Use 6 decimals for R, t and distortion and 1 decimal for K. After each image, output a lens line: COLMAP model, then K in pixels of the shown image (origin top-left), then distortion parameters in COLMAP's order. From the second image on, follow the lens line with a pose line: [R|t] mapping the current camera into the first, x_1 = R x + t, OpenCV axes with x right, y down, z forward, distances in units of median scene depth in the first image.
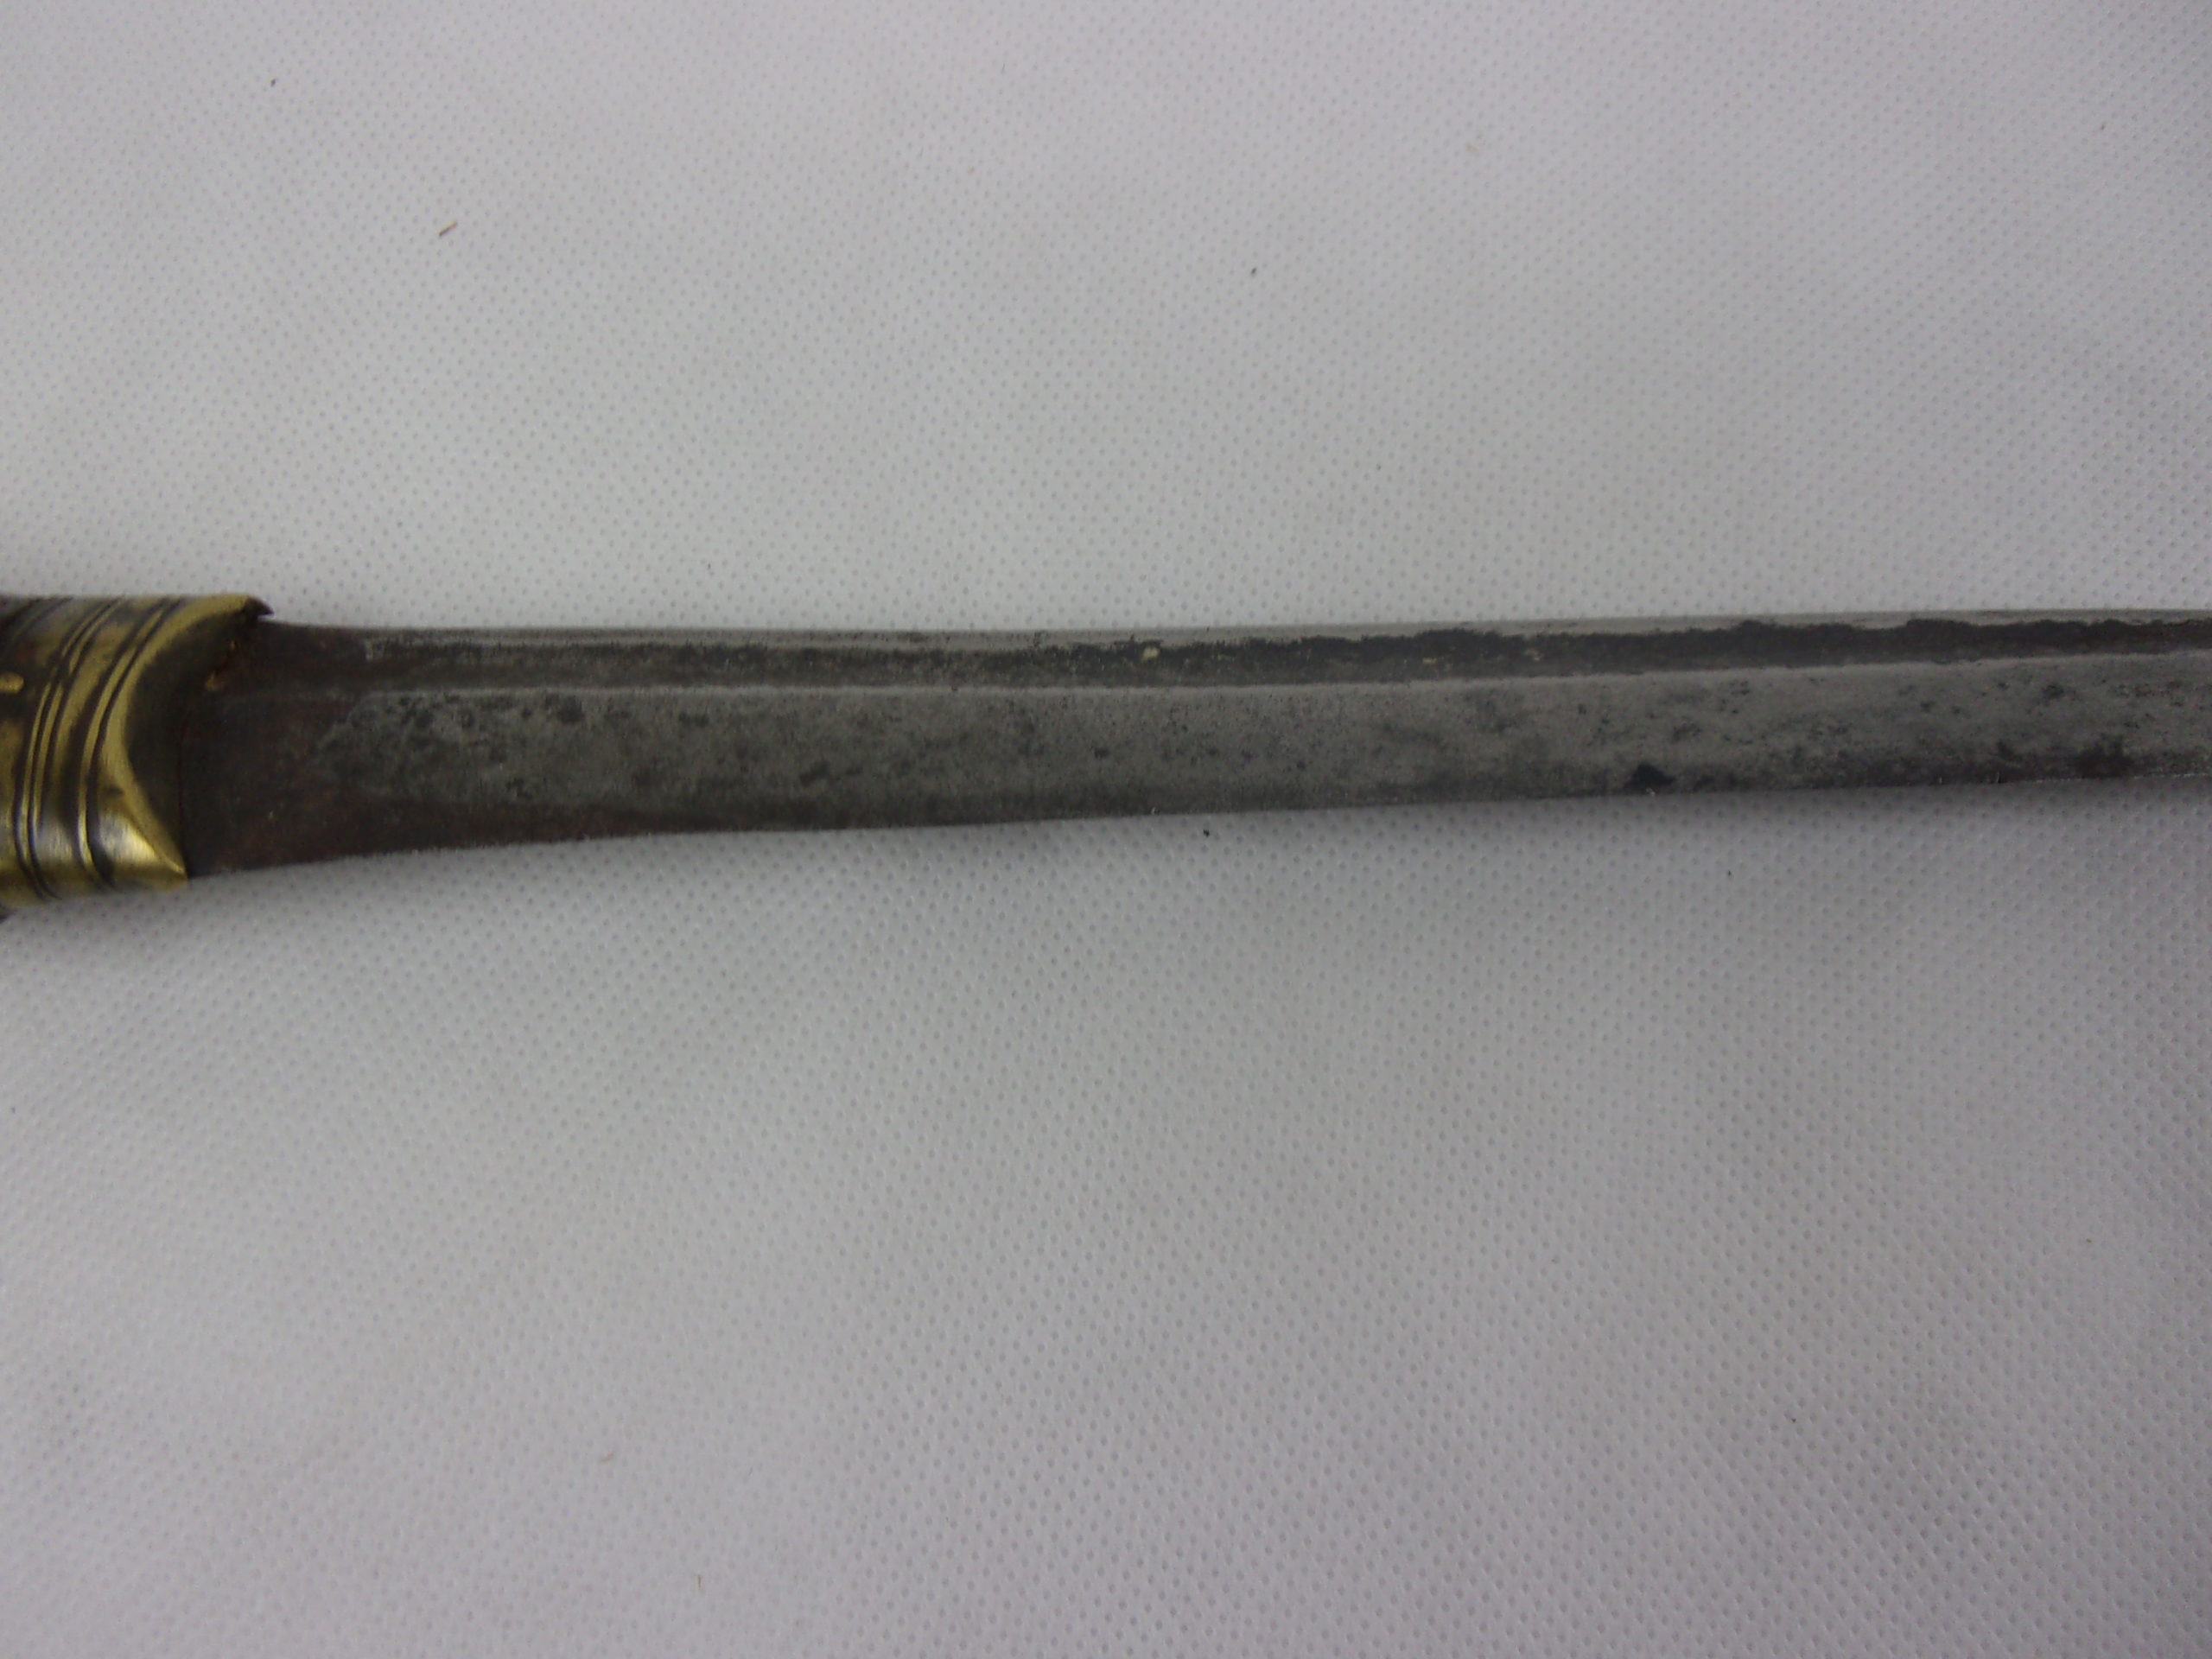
lens RADIAL K [[1878.4, 0, 1111.6], [0, 1878.4, 847.8], [0, 0, 1]] dist [0.040463, -0.092490]
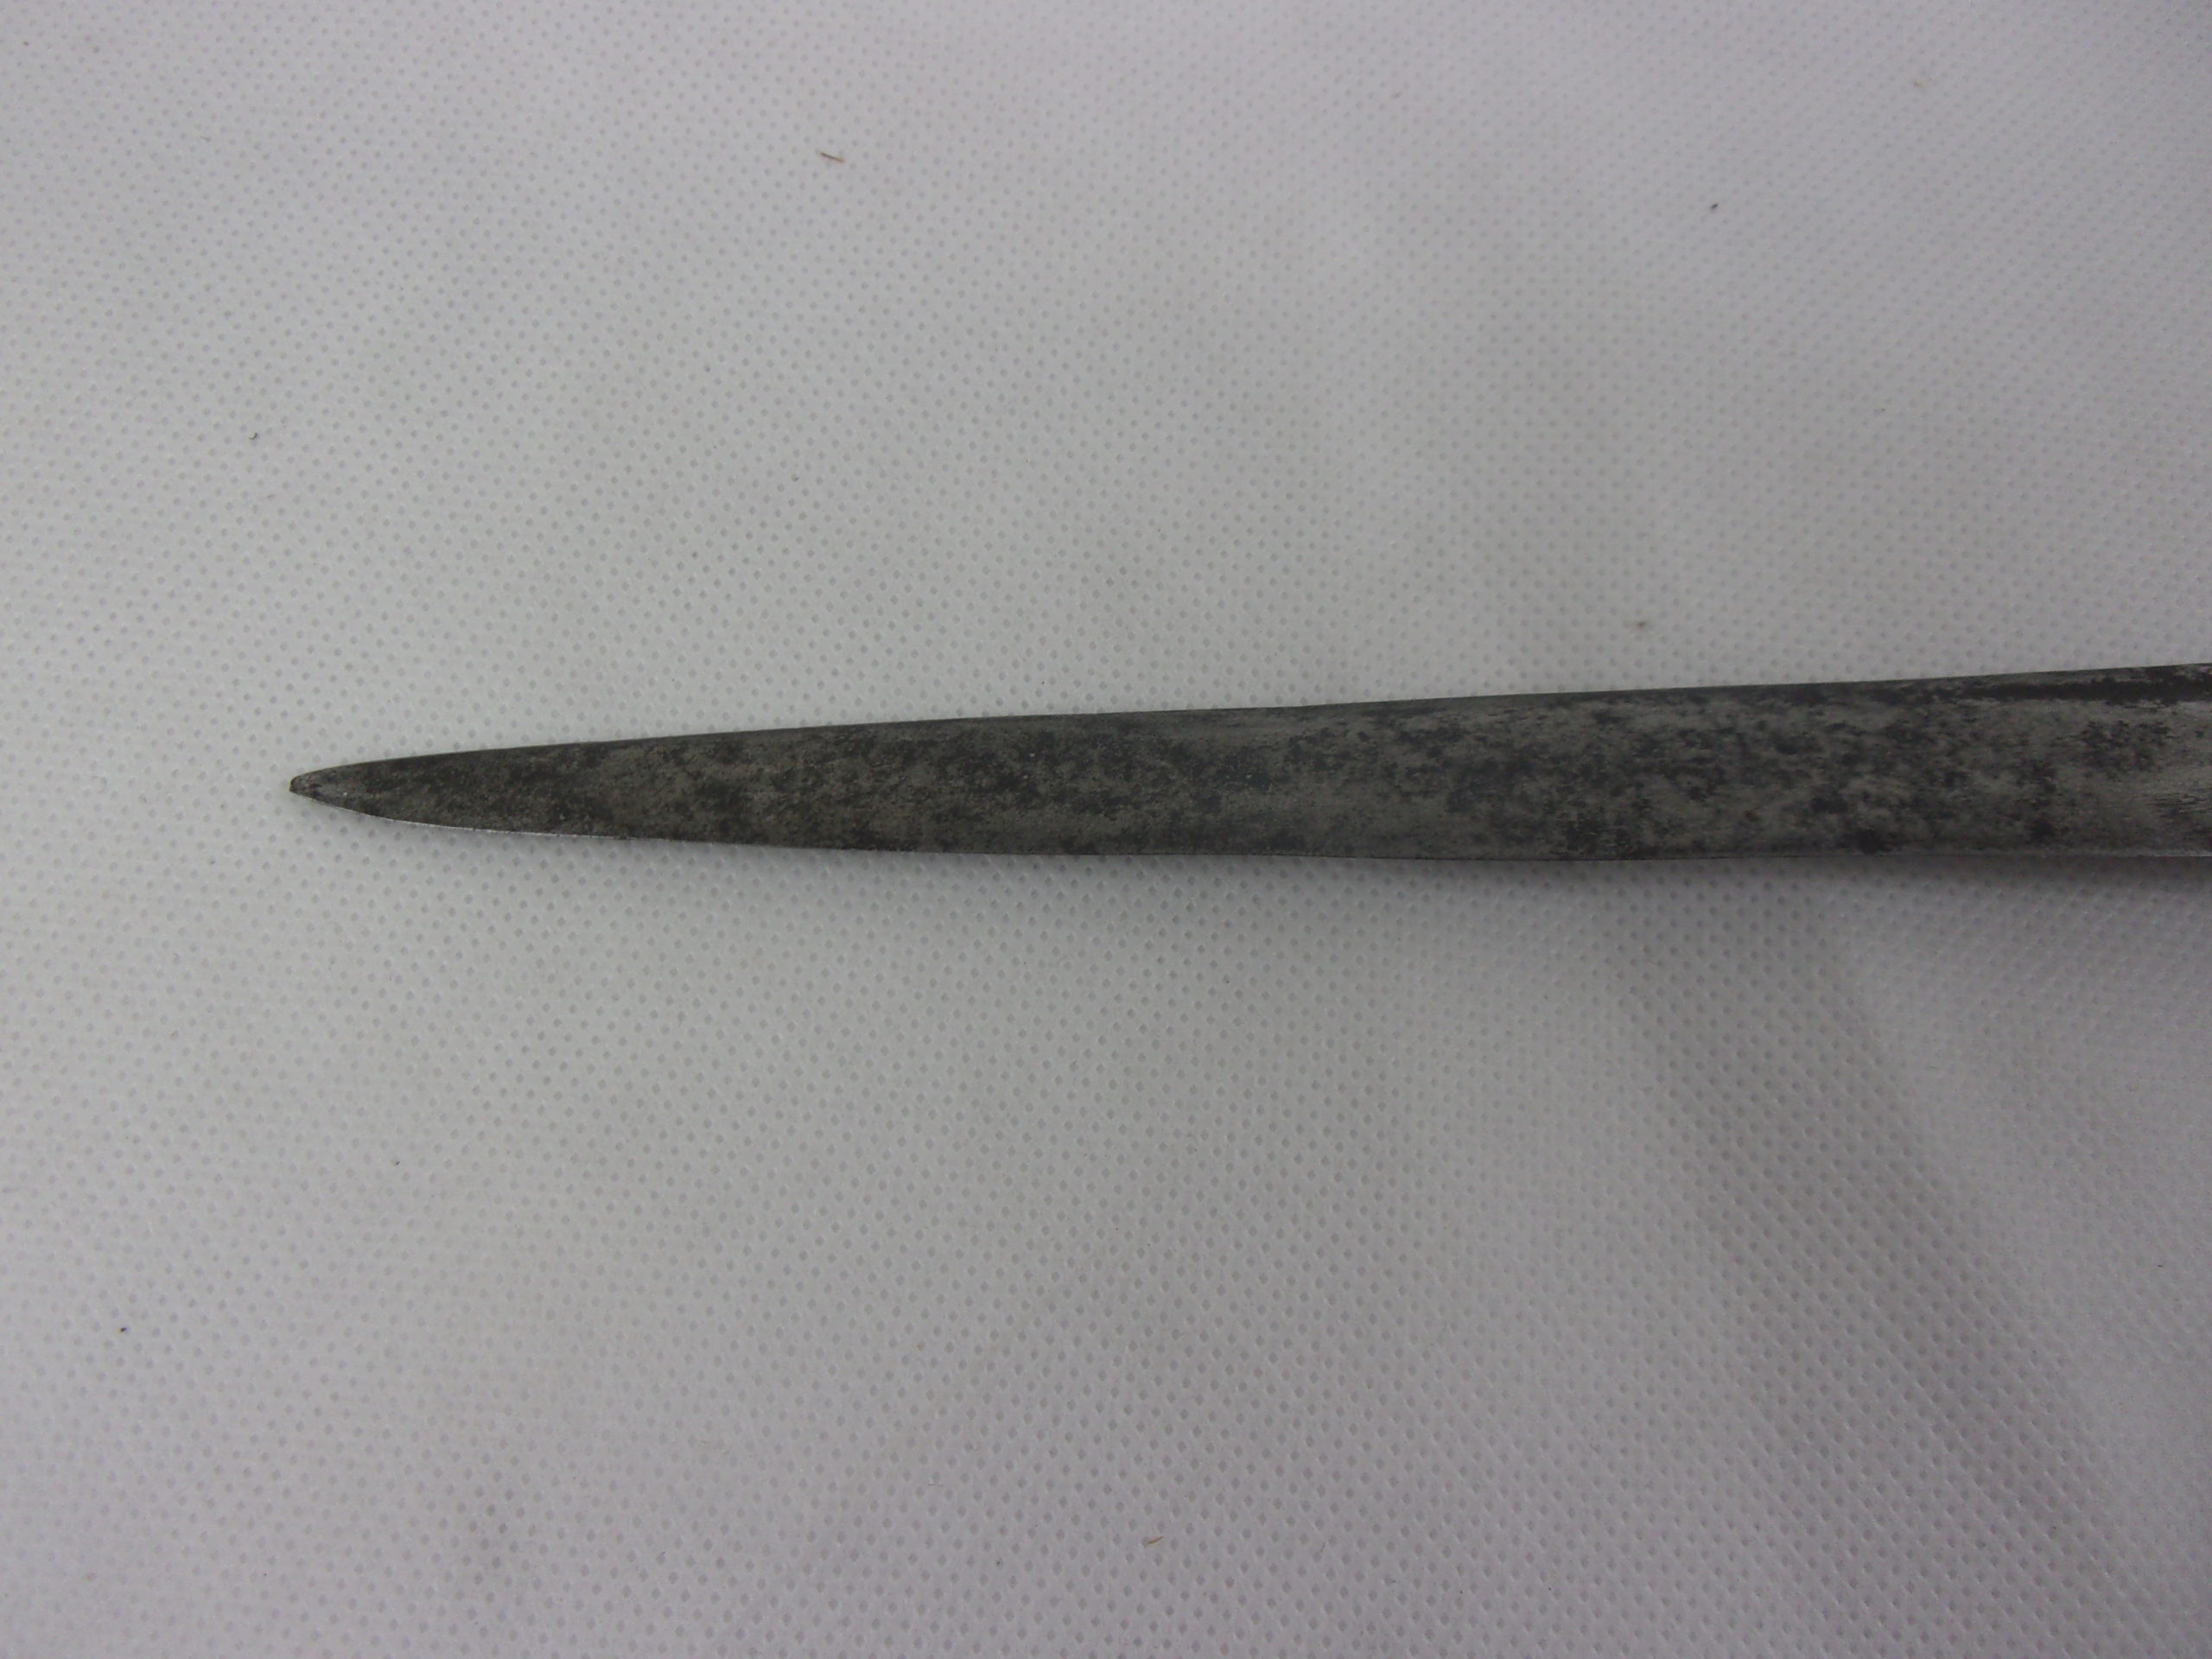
lens RADIAL K [[1878.4, 0, 1100.7], [0, 1878.4, 843.8], [0, 0, 1]] dist [0.040463, -0.092490]
pose [[0.994533, -0.018592, 0.102756, -0.357225], [0.020506, 0.999635, -0.017606, 0.017752], [-0.102391, 0.019616, 0.994551, 0.127859]]
